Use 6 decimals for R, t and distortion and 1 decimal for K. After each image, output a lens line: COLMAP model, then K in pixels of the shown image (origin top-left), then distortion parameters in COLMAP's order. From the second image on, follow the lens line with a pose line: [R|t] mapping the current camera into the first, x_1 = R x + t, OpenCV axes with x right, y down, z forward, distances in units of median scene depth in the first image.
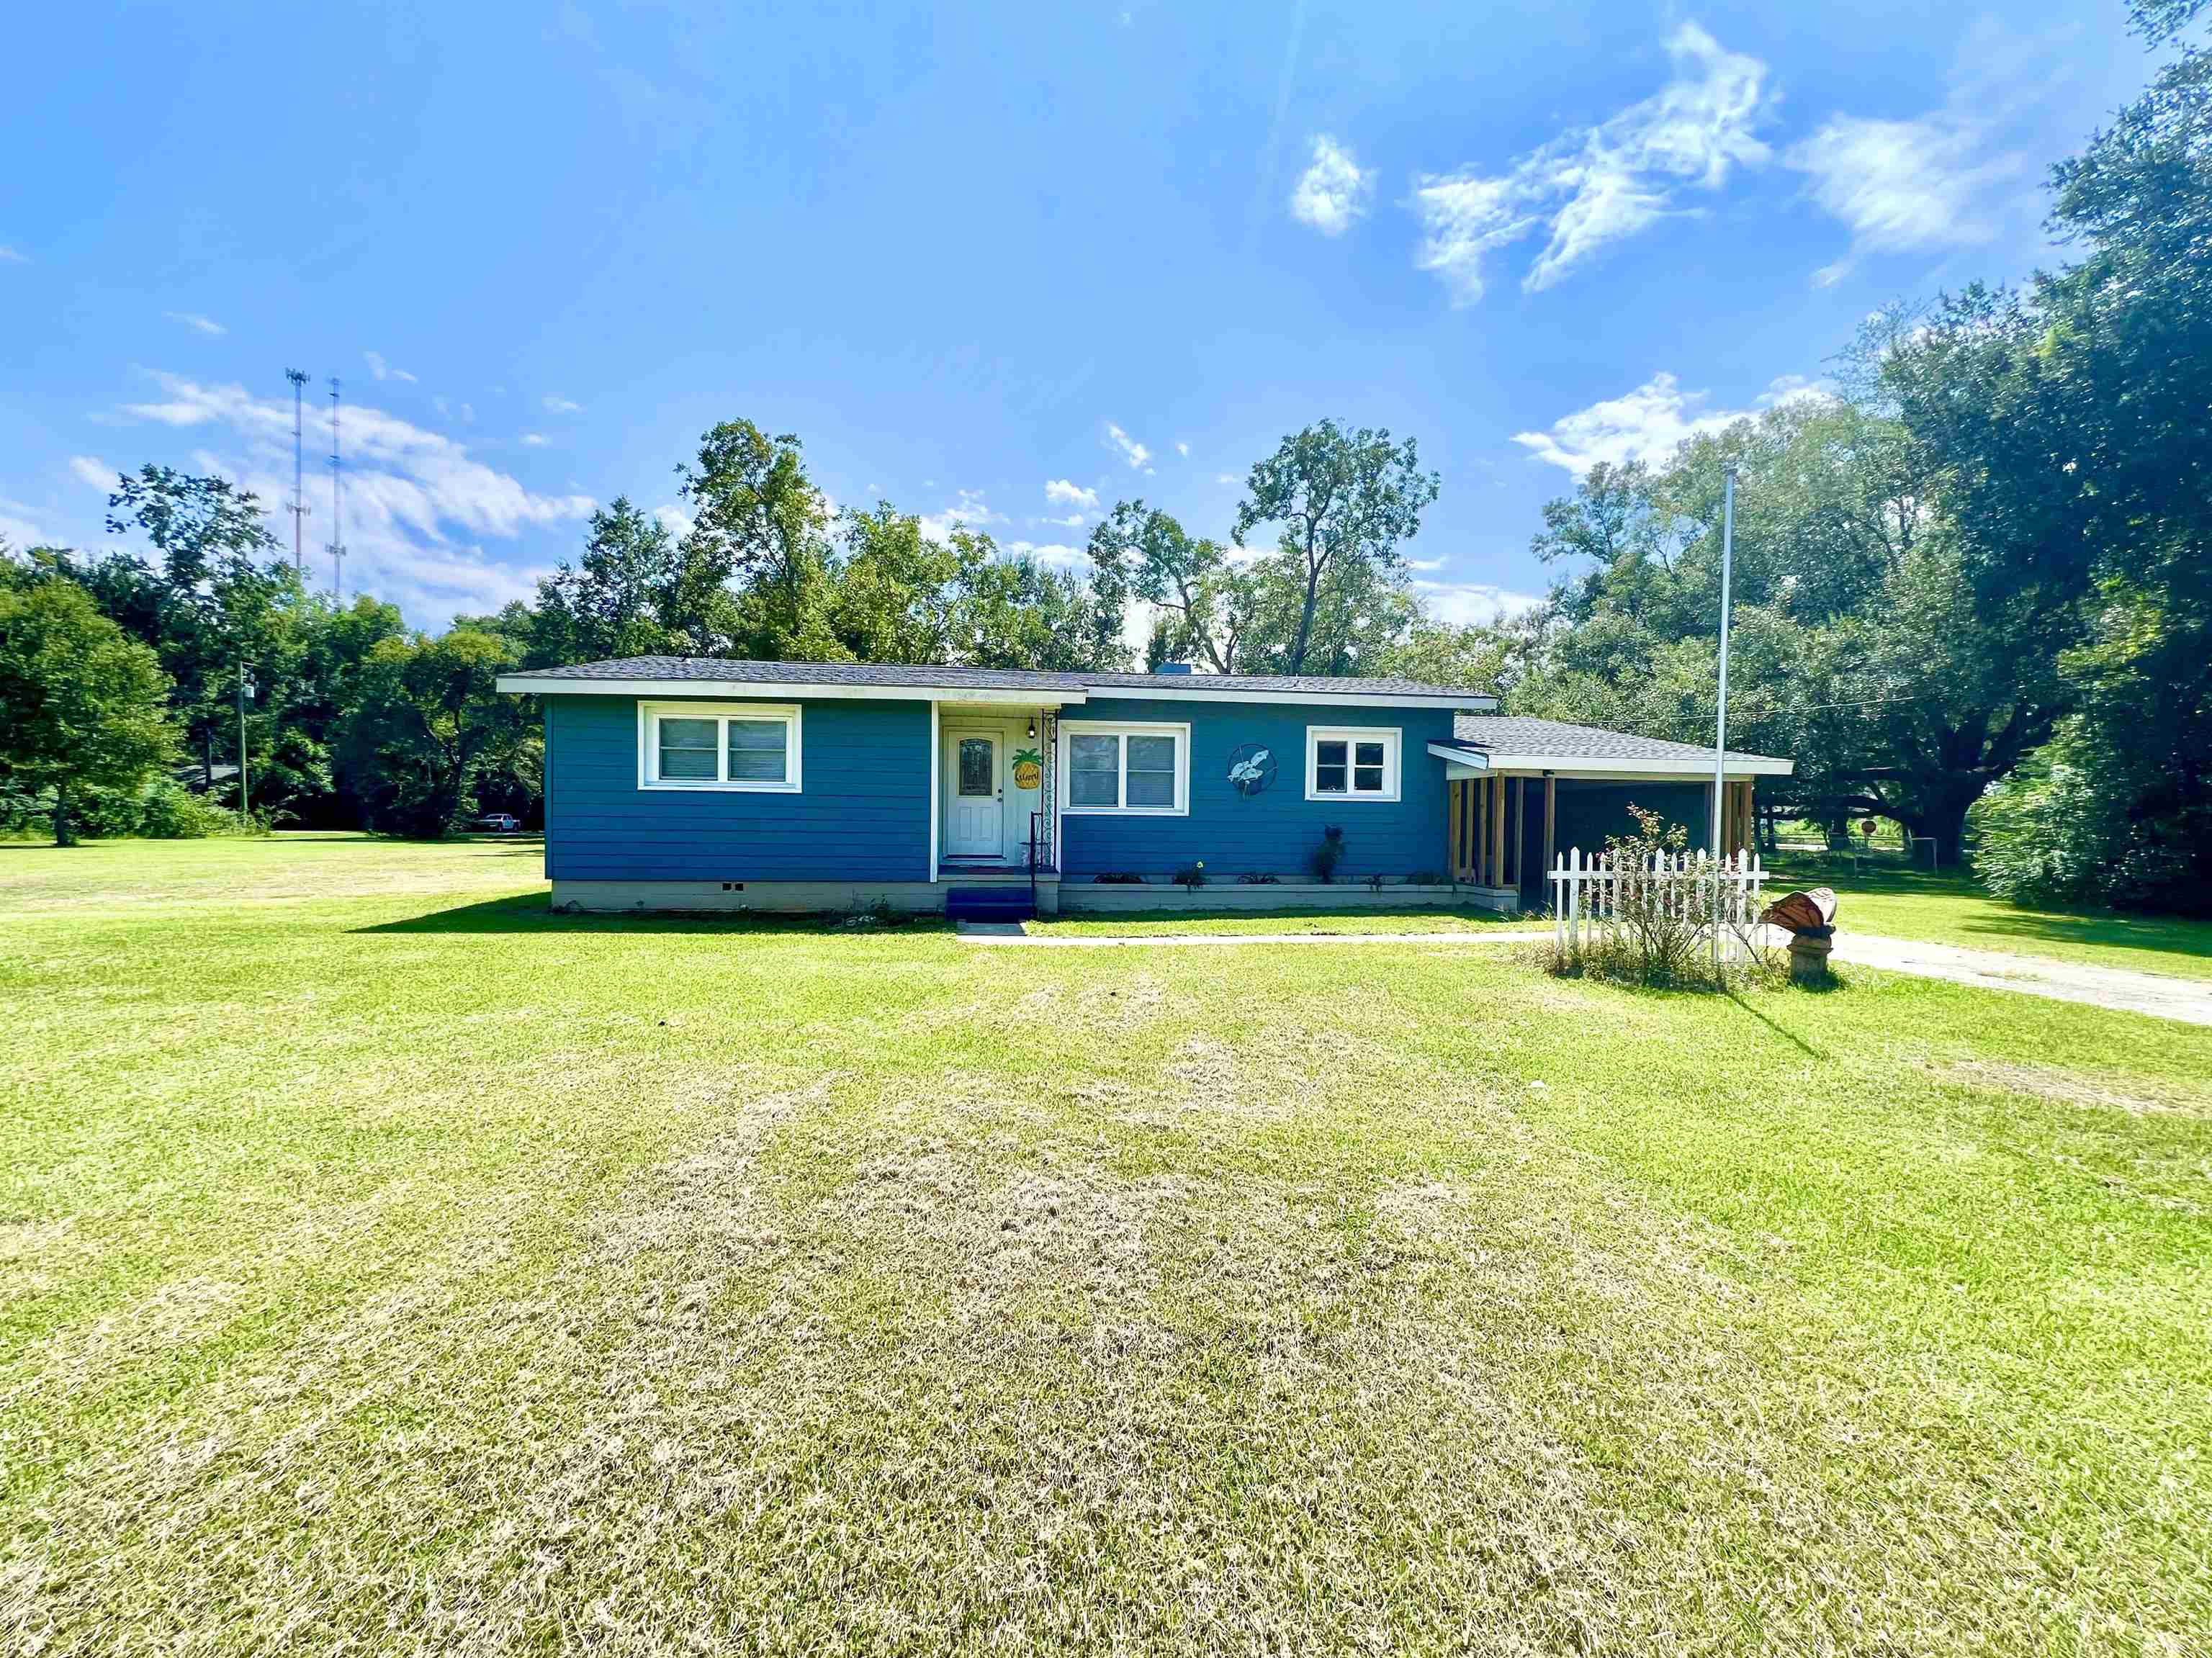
lens RADIAL K [[882.6, 0, 1094.7], [0, 882.6, 807.3], [0, 0, 1]] dist [0.005530, 0.000043]
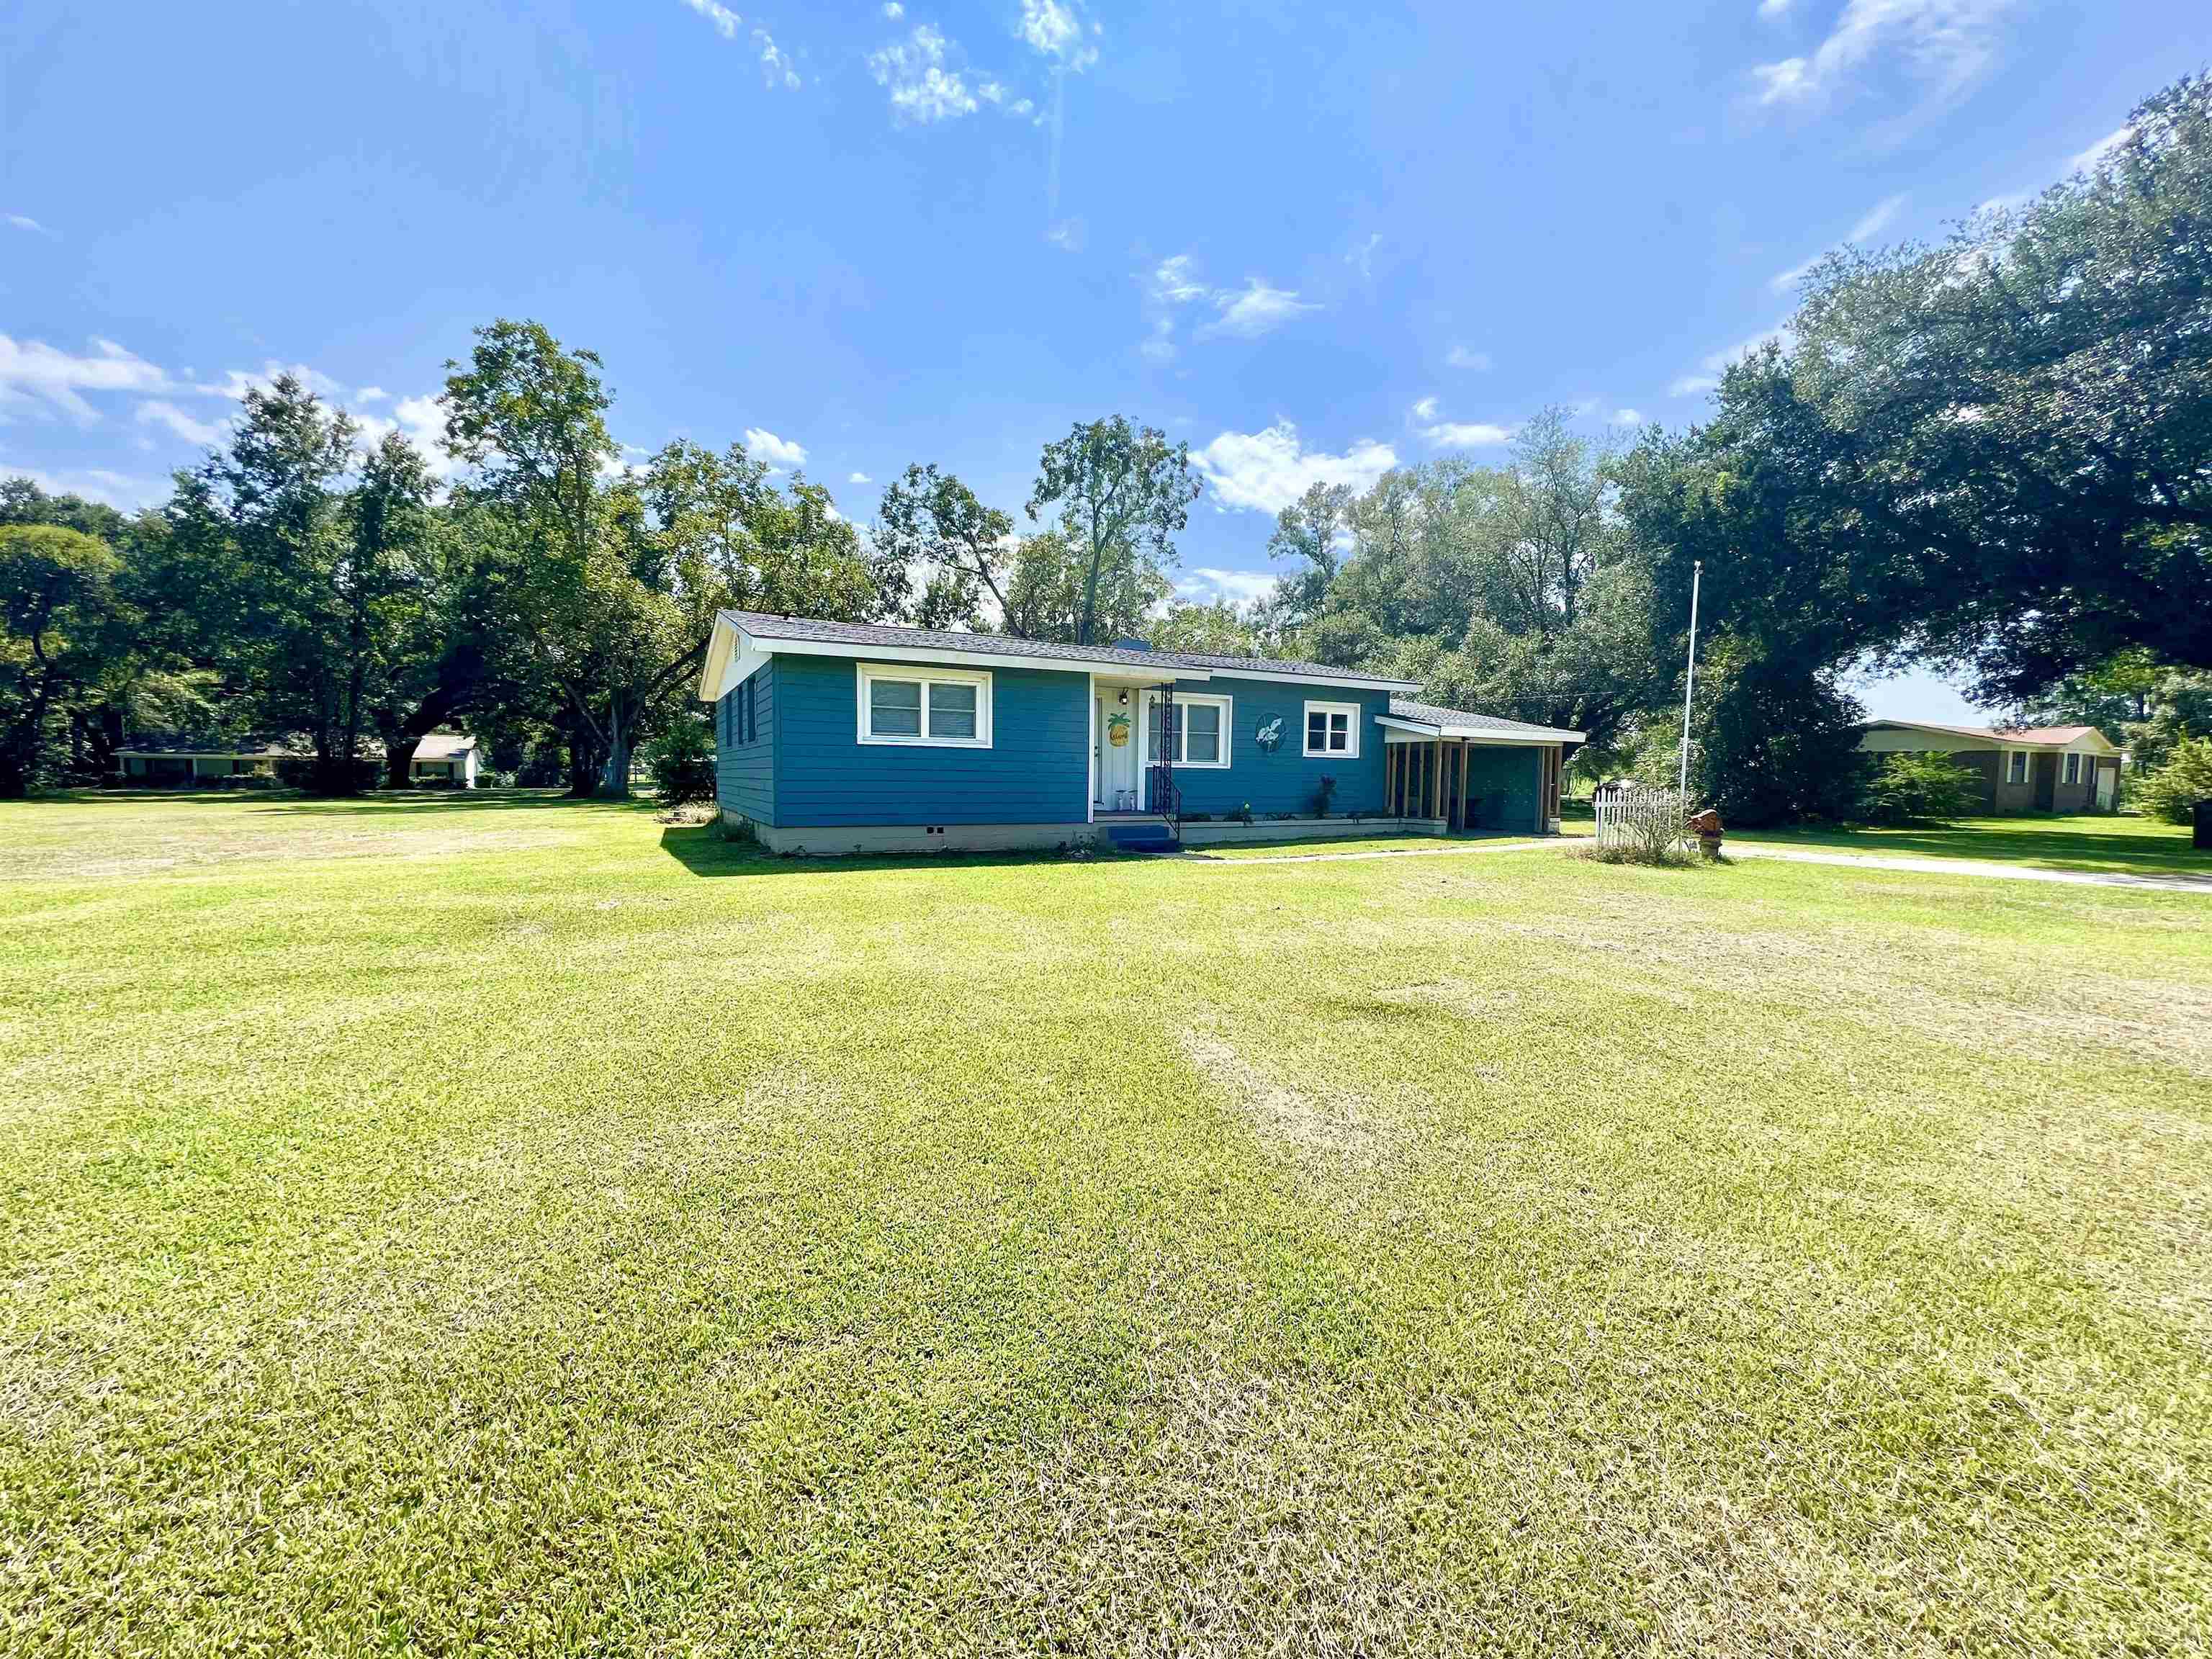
lens RADIAL K [[882.7, 0, 1073.5], [0, 882.7, 794.2], [0, 0, 1]] dist [0.005530, 0.000043]
pose [[0.933160, -0.009590, 0.359335, -0.343567], [-0.003401, 0.999364, 0.035504, 0.001309], [-0.359446, -0.034353, 0.932533, -0.068160]]
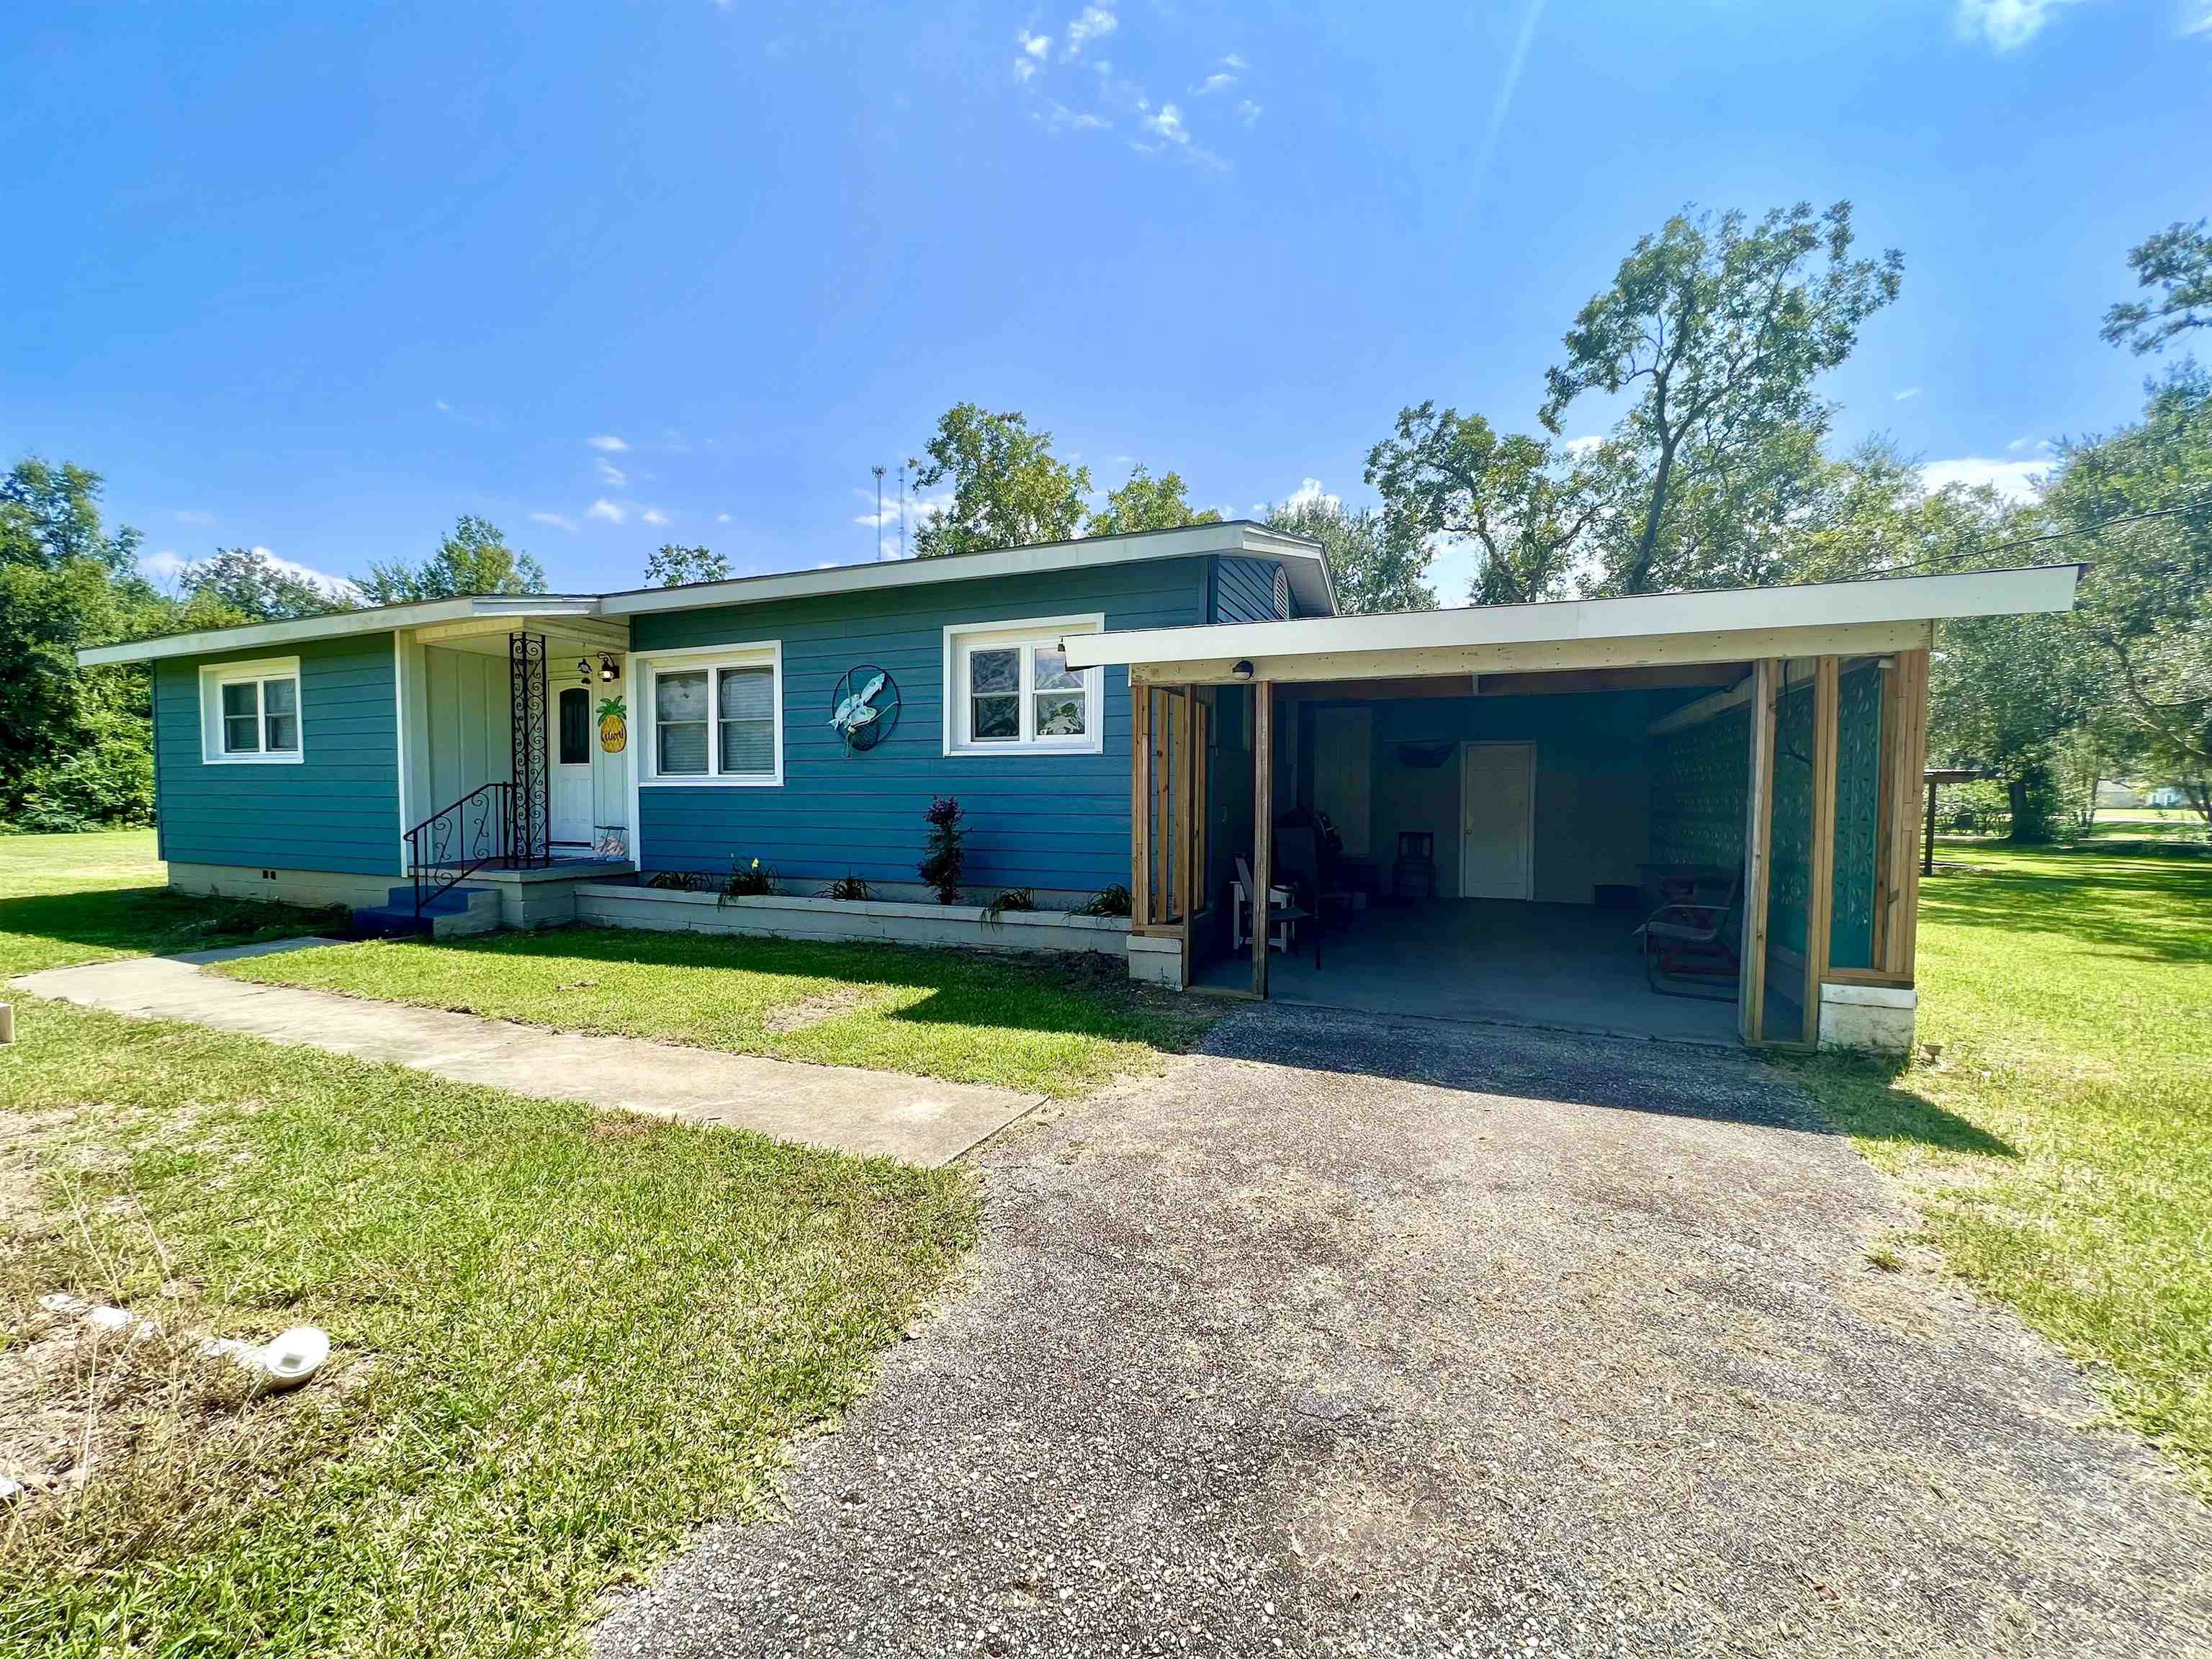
lens RADIAL K [[882.7, 0, 1117.4], [0, 882.7, 822.5], [0, 0, 1]] dist [0.005530, 0.000043]
pose [[0.879971, 0.002664, -0.475020, 0.378331], [0.009818, 0.999669, 0.023795, 0.013952], [0.474926, -0.025603, 0.879653, 0.335466]]
